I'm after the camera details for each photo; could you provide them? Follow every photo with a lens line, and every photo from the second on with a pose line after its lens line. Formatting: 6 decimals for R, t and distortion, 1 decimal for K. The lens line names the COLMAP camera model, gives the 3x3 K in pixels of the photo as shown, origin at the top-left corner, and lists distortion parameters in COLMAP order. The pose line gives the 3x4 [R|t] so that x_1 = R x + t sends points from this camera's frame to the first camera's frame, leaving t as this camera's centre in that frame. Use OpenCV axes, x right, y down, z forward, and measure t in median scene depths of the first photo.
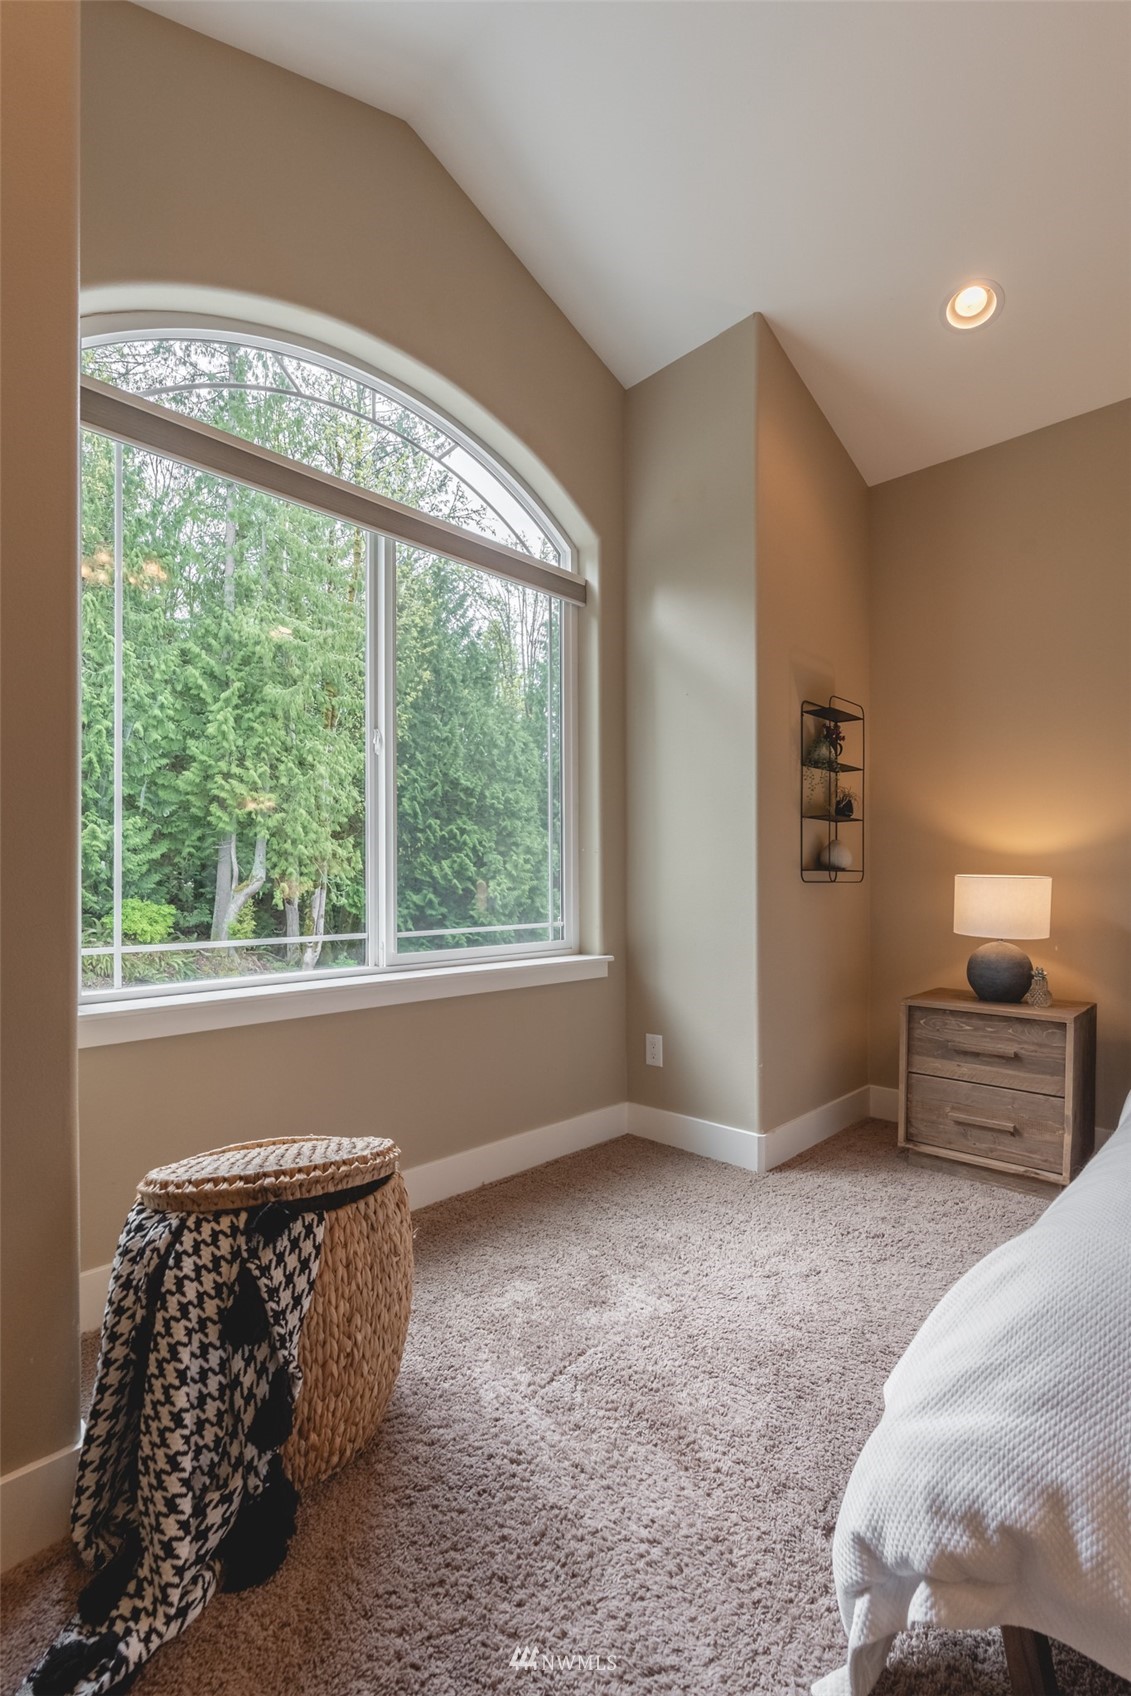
lens RADIAL K [[786.0, 0, 550.1], [0, 786.0, 880.3], [0, 0, 1]] dist [-0.012248, 0.007219]
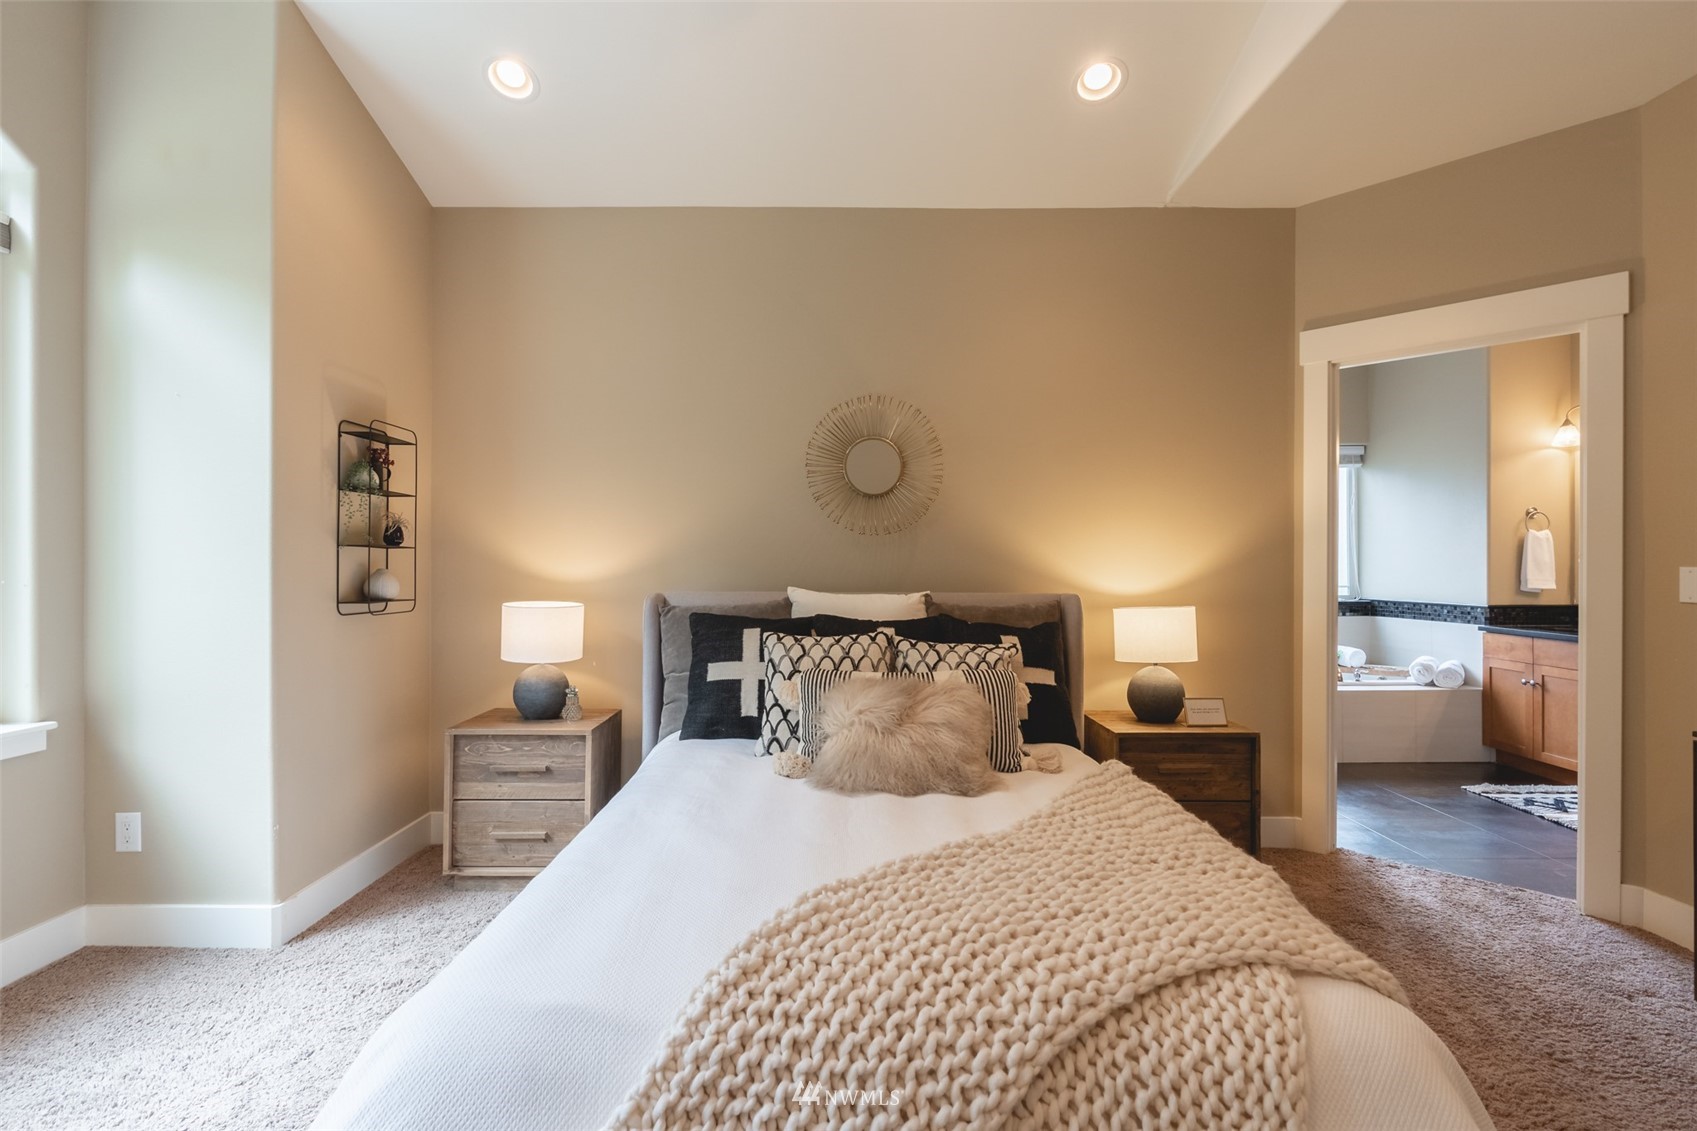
lens RADIAL K [[786.5, 0, 840.4], [0, 786.5, 562.9], [0, 0, 1]] dist [-0.012248, 0.007219]
pose [[0.719977, 0.000661, 0.693997, 0.112143], [0.000379, 0.999999, -0.001345, -0.062296], [-0.693997, 0.001231, 0.719976, -0.083863]]
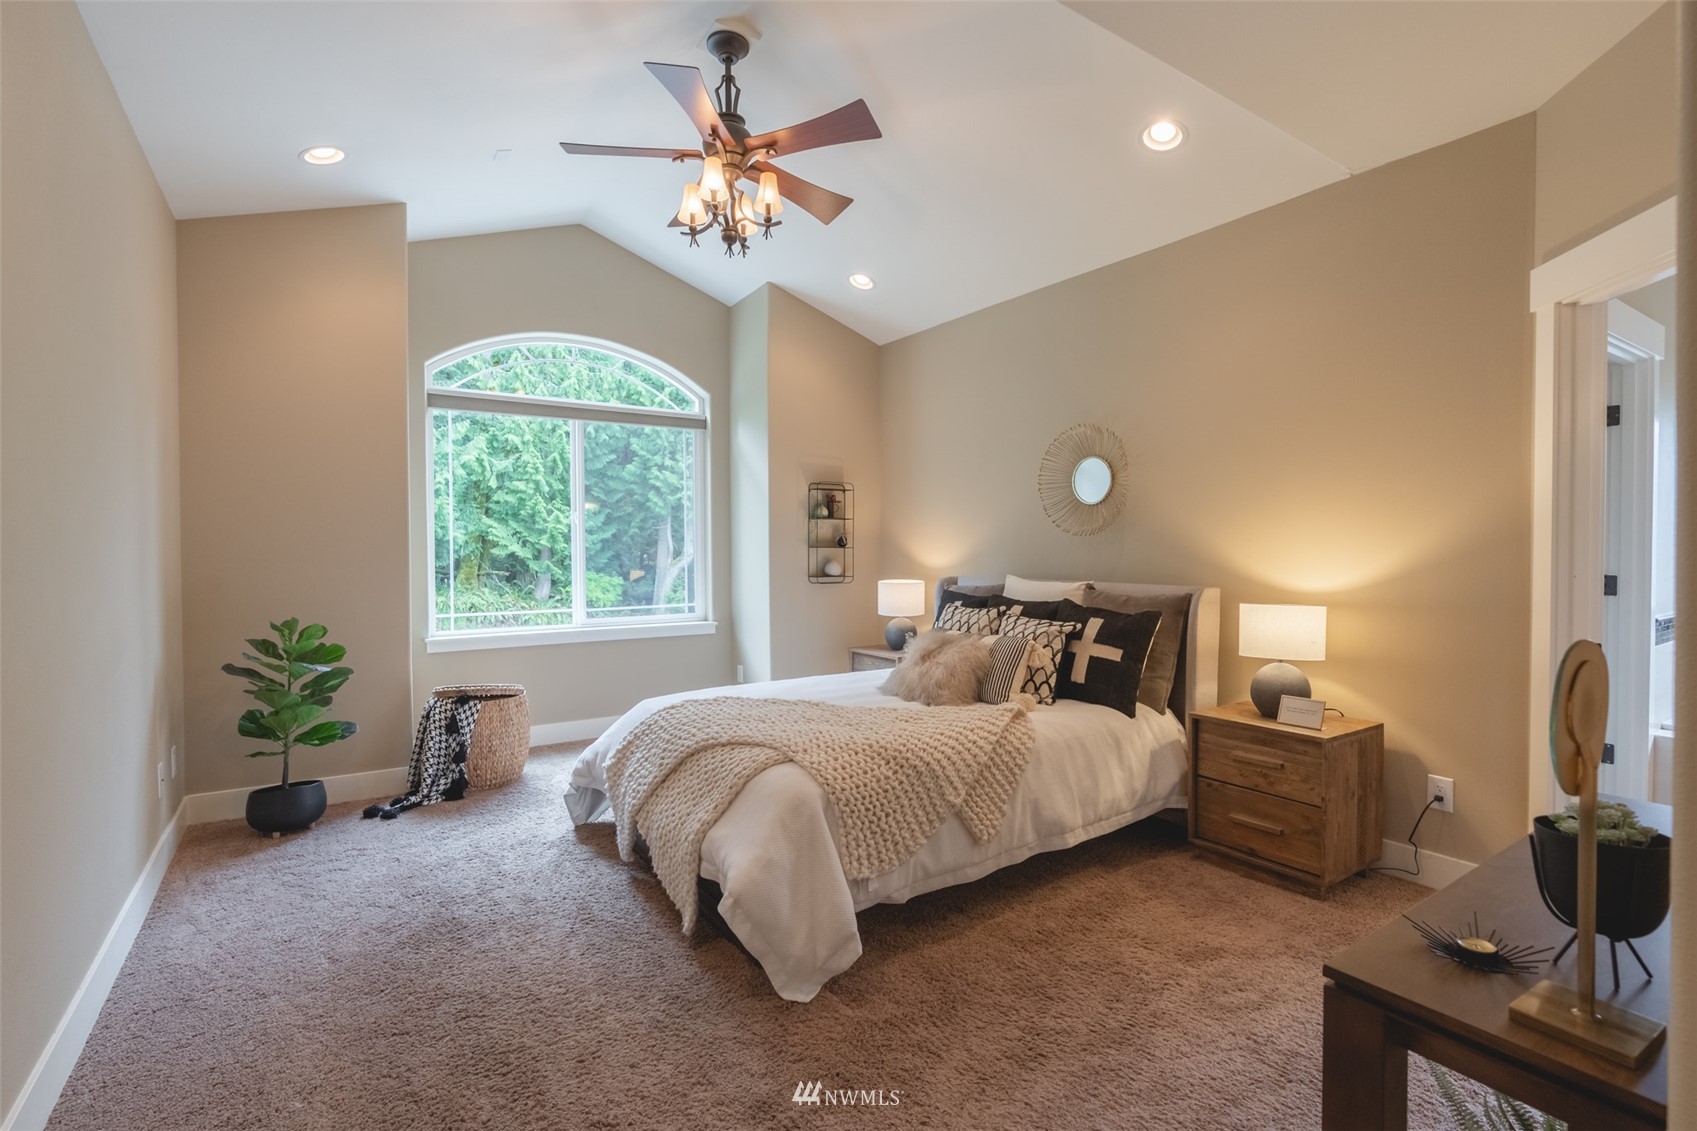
lens RADIAL K [[786.5, 0, 840.4], [0, 786.5, 562.9], [0, 0, 1]] dist [-0.012248, 0.007219]
pose [[0.977329, 0.000720, -0.211724, 0.827631], [0.003060, 0.999842, 0.017525, -0.081542], [0.211703, -0.017776, 0.977172, -0.813502]]
